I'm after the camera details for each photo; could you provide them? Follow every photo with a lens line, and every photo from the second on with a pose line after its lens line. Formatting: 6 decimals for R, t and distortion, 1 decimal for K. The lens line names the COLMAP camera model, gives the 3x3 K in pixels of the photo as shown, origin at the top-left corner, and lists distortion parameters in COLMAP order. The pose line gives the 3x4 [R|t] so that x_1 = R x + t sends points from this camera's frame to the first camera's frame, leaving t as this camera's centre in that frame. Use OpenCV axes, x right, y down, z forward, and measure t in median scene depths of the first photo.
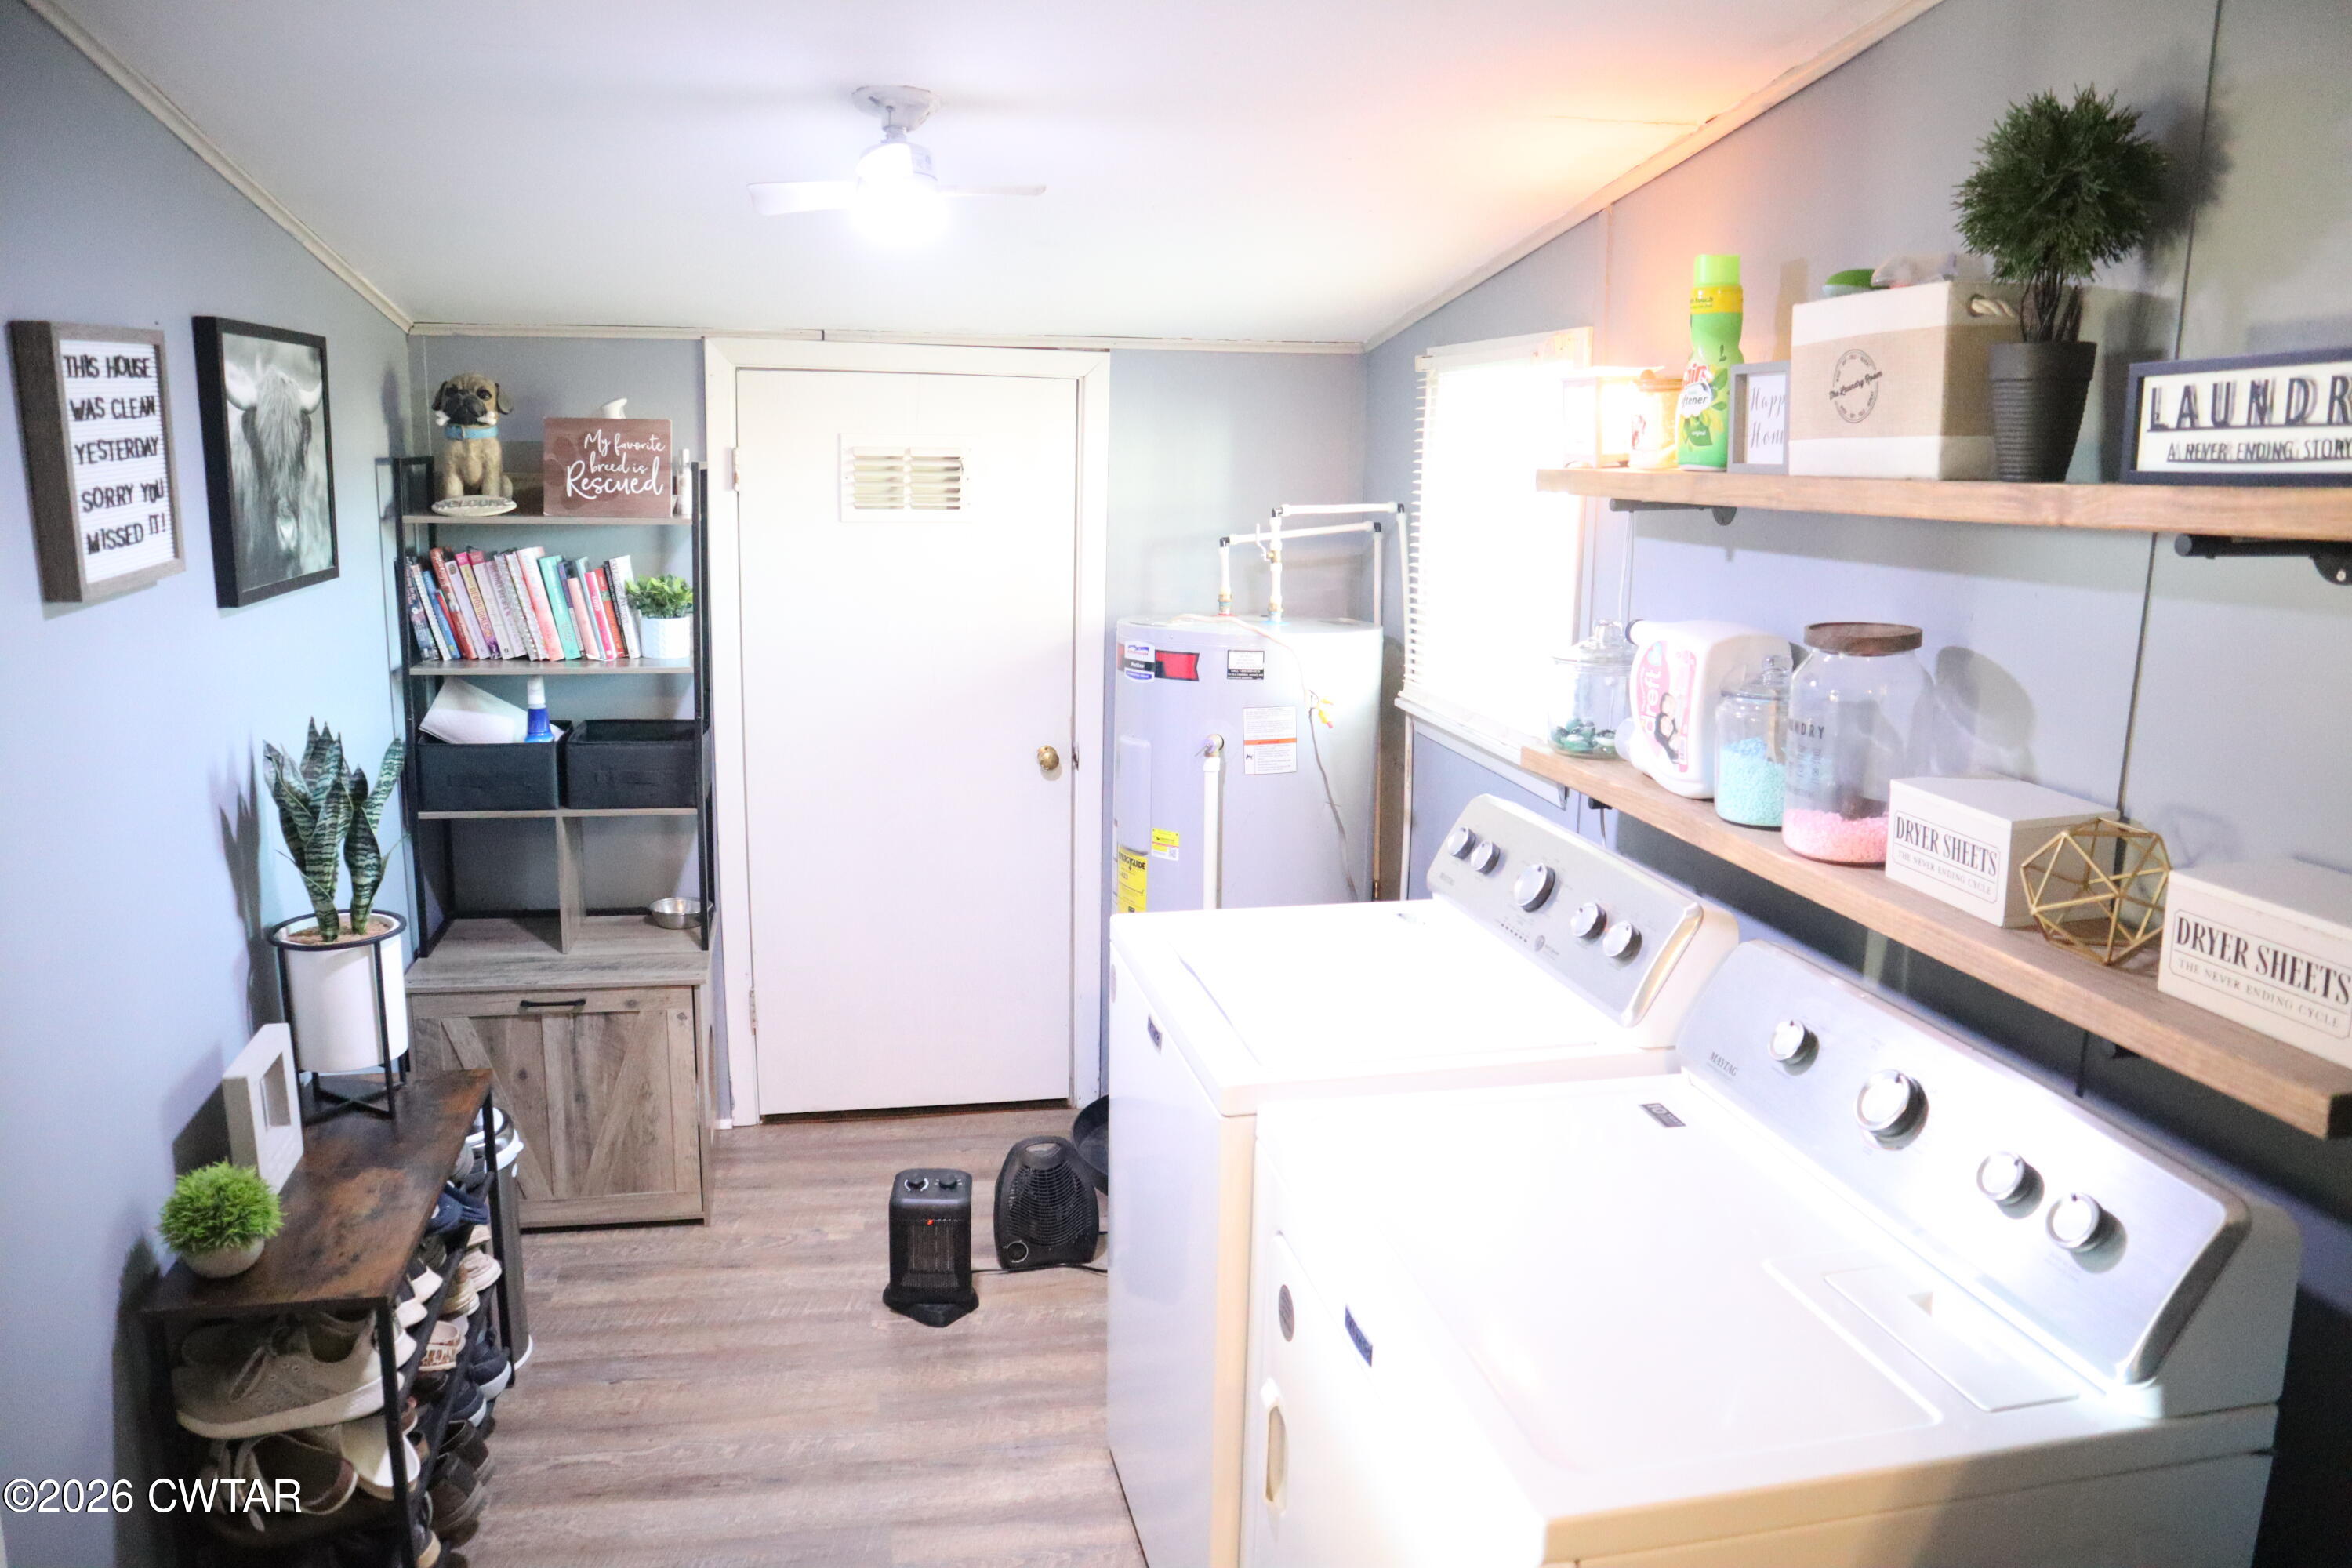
lens RADIAL K [[1642.0, 0, 1170.1], [0, 1642.0, 777.4], [0, 0, 1]] dist [-0.121545, 0.077804]
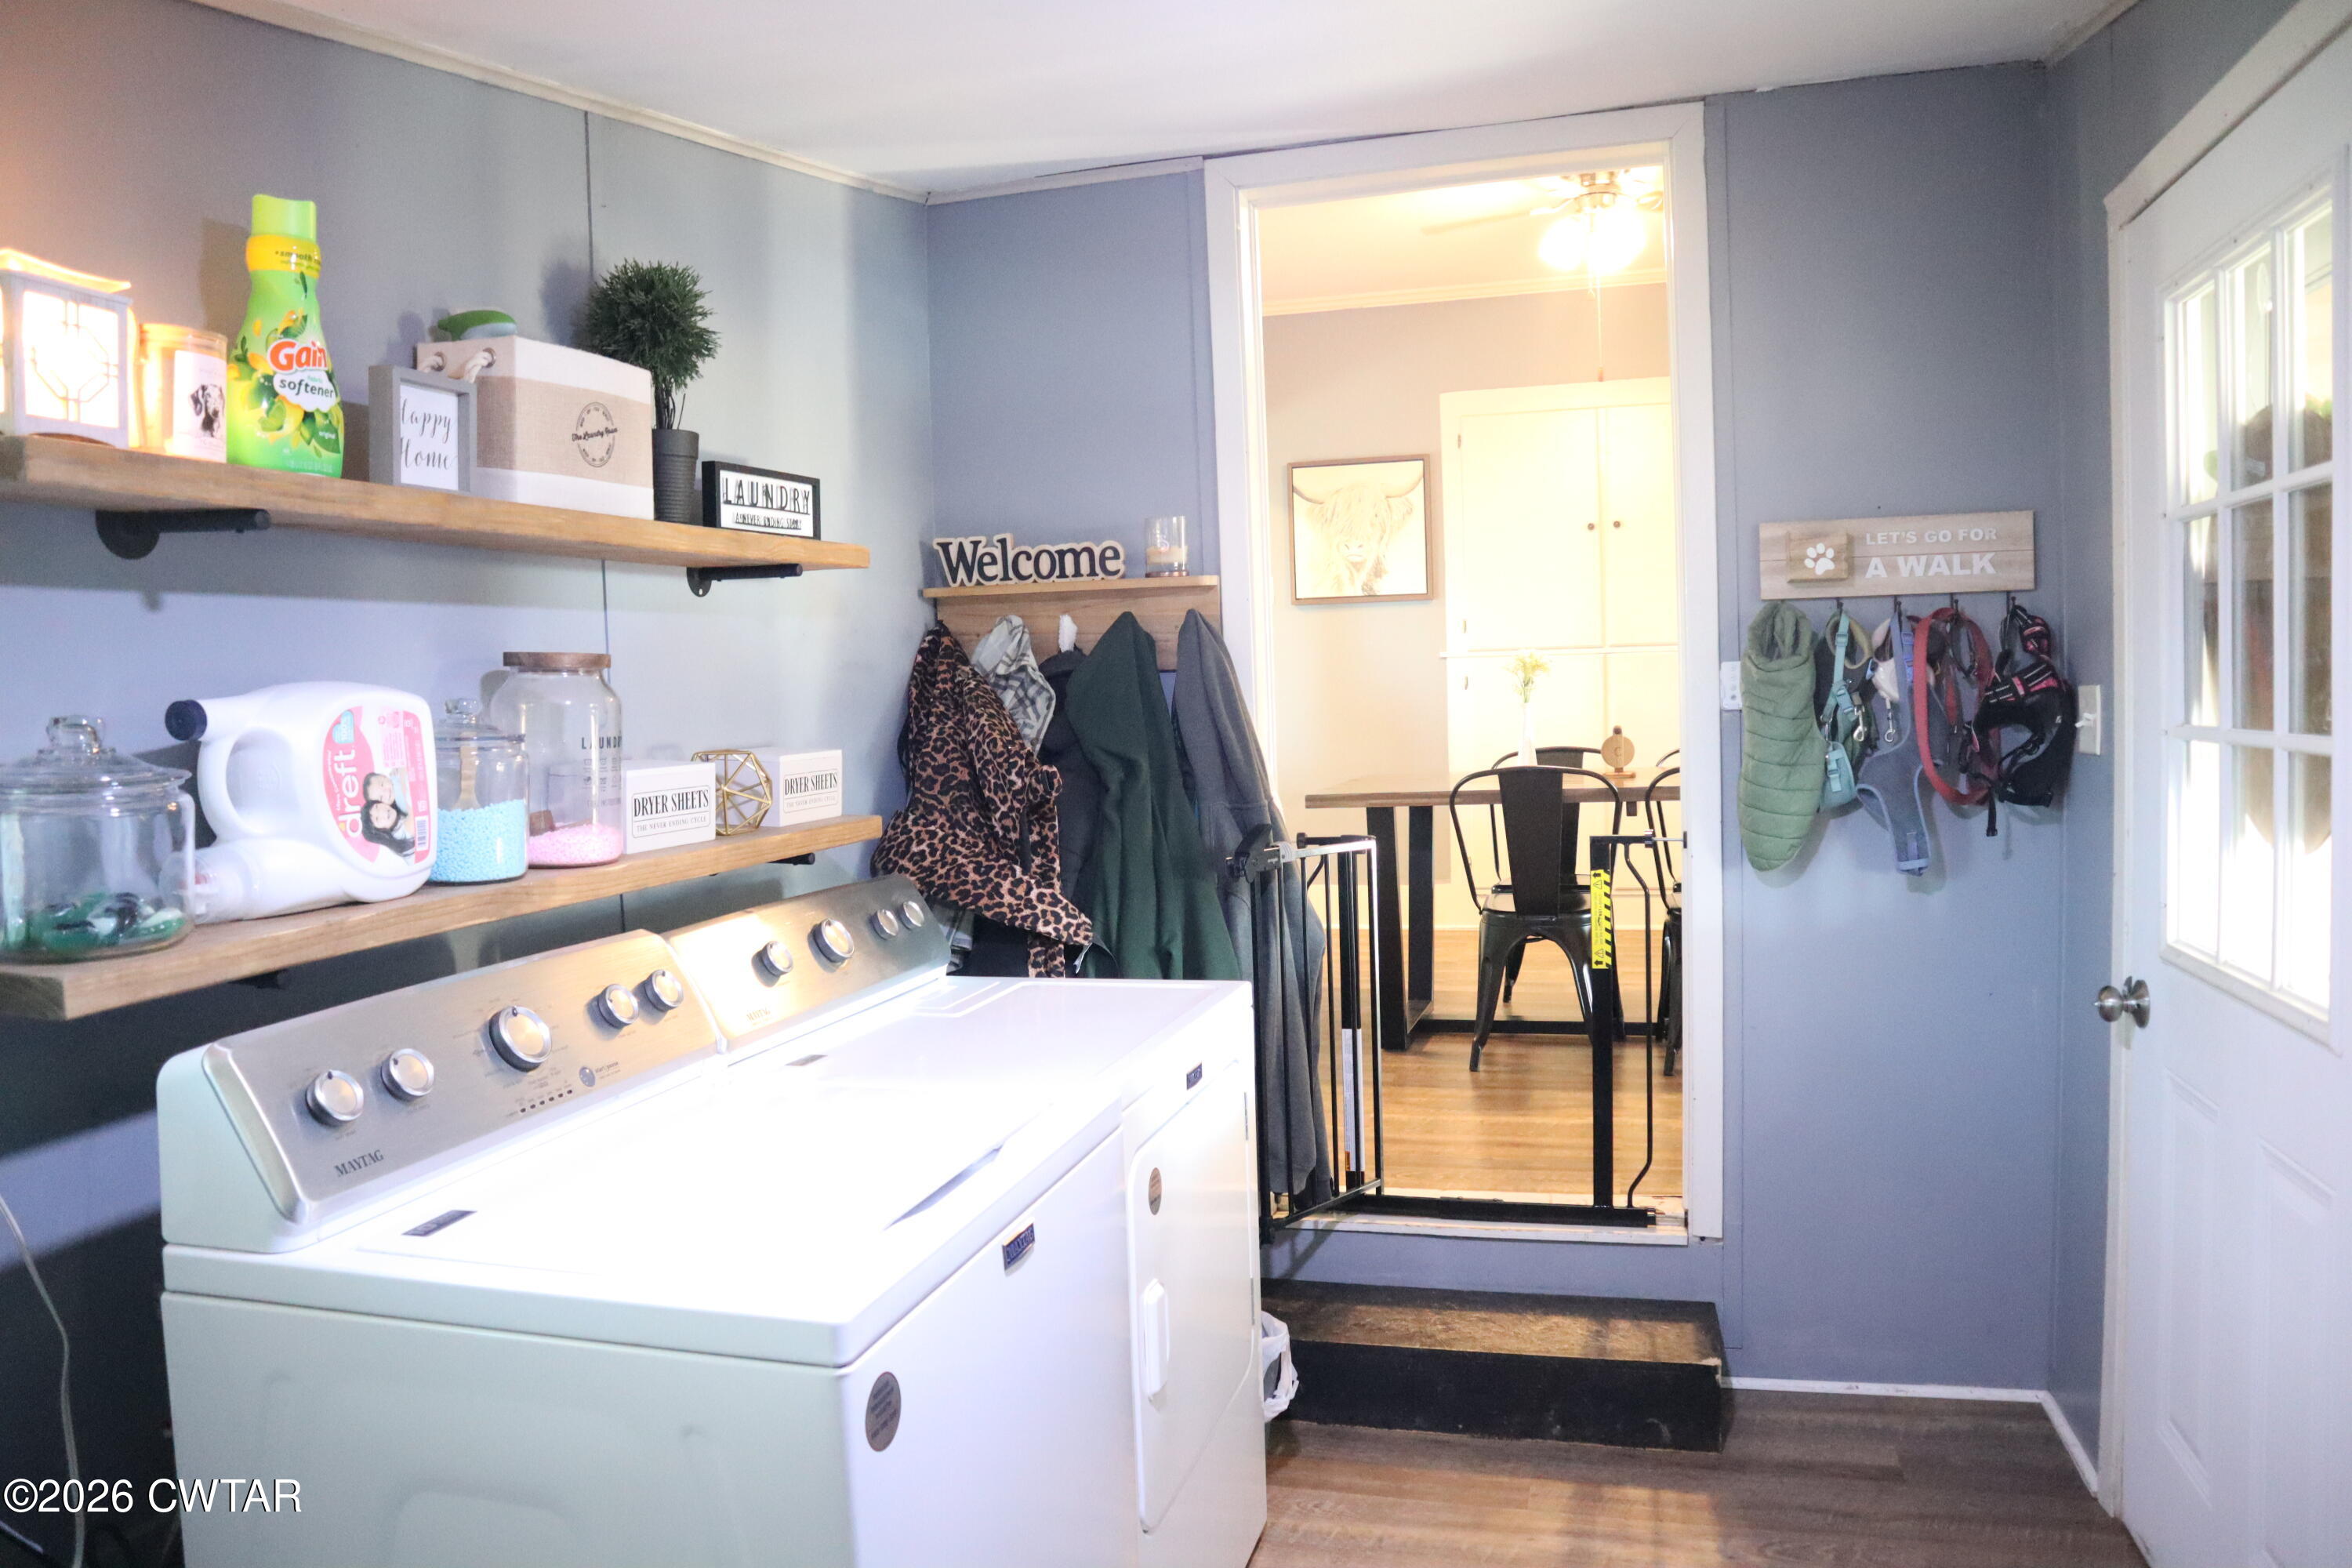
lens RADIAL K [[1642.0, 0, 1174.0], [0, 1642.0, 782.8], [0, 0, 1]] dist [-0.121545, 0.077804]
pose [[-0.885839, -0.013957, 0.463782, -0.470052], [0.109874, 0.964809, 0.238897, -0.233780], [-0.450796, 0.262582, -0.853132, 1.854581]]
